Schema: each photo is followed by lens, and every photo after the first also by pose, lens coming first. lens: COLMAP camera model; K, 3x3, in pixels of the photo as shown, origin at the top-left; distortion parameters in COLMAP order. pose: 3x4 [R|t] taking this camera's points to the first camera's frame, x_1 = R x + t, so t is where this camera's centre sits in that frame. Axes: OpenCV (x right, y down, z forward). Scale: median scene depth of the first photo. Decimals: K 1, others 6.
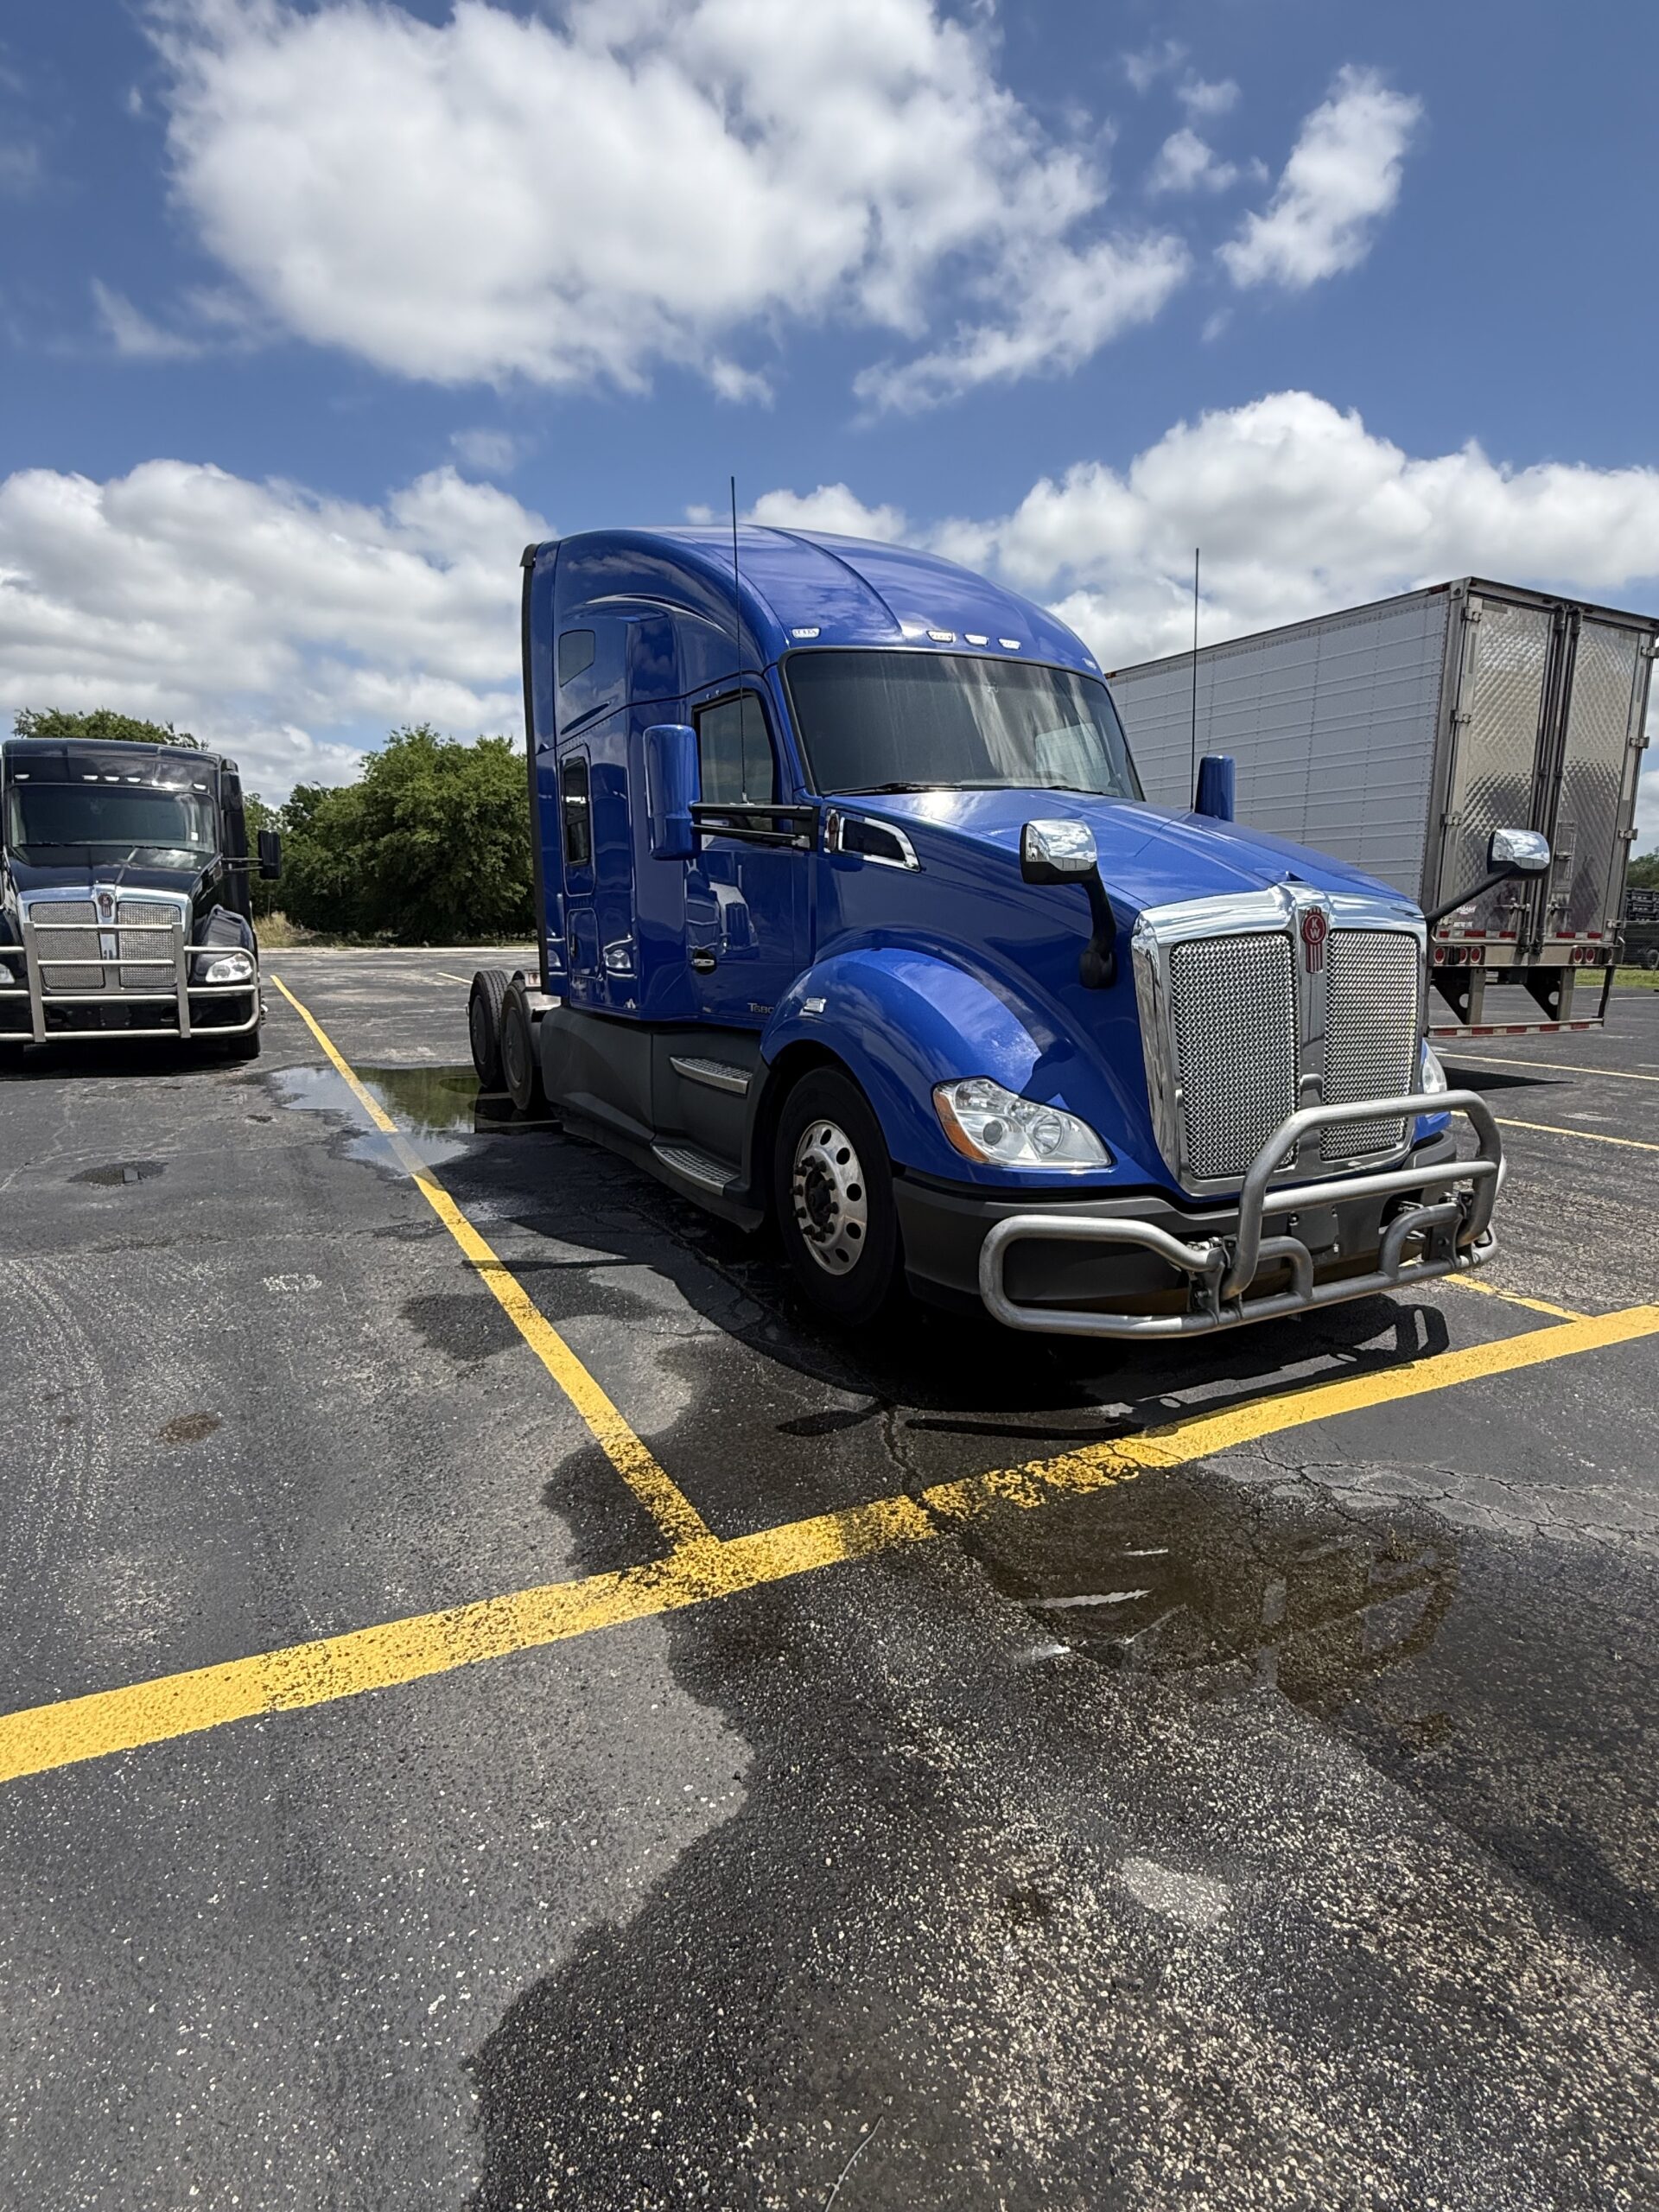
lens RADIAL K [[1171.0, 0, 829.5], [0, 1171.0, 1106.0], [0, 0, 1]] dist [0.000084, -0.000603]
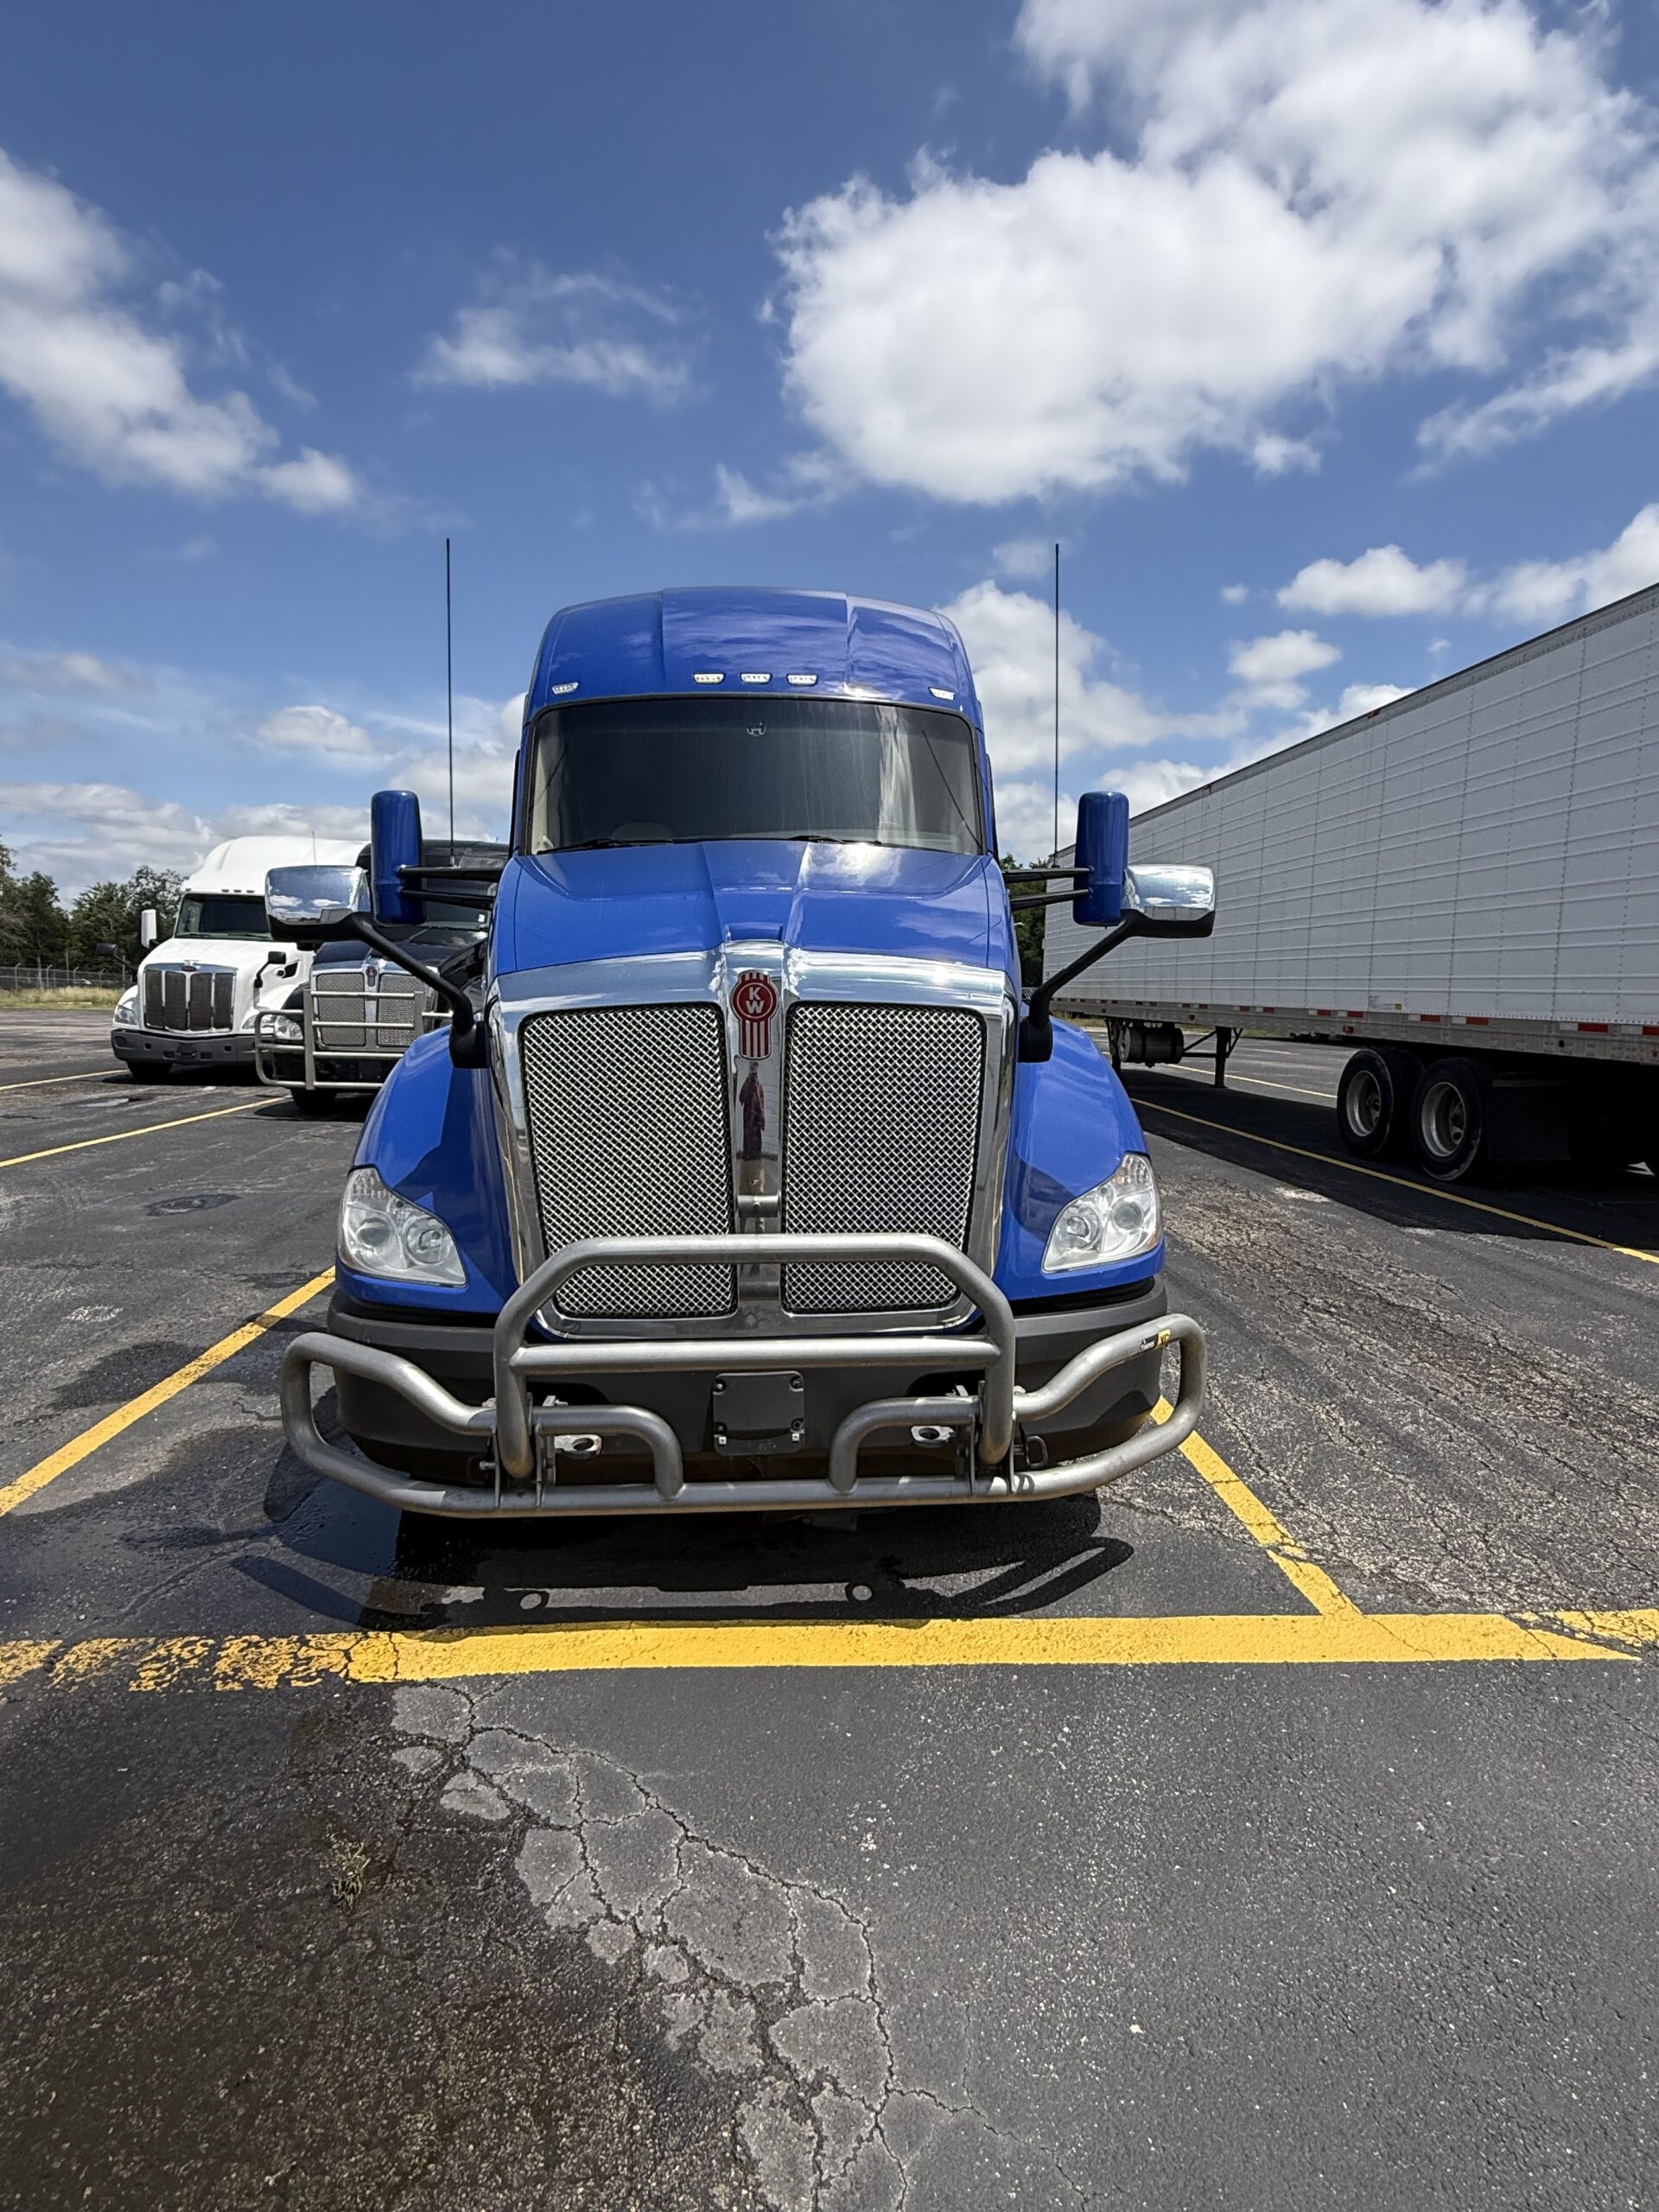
lens RADIAL K [[1169.3, 0, 829.5], [0, 1169.3, 1106.0], [0, 0, 1]] dist [0.003237, 0.000185]
pose [[0.913423, 0.049174, -0.404029, 0.676418], [-0.075570, 0.995904, -0.049637, -0.044130], [0.399934, 0.075872, 0.913398, 0.303331]]
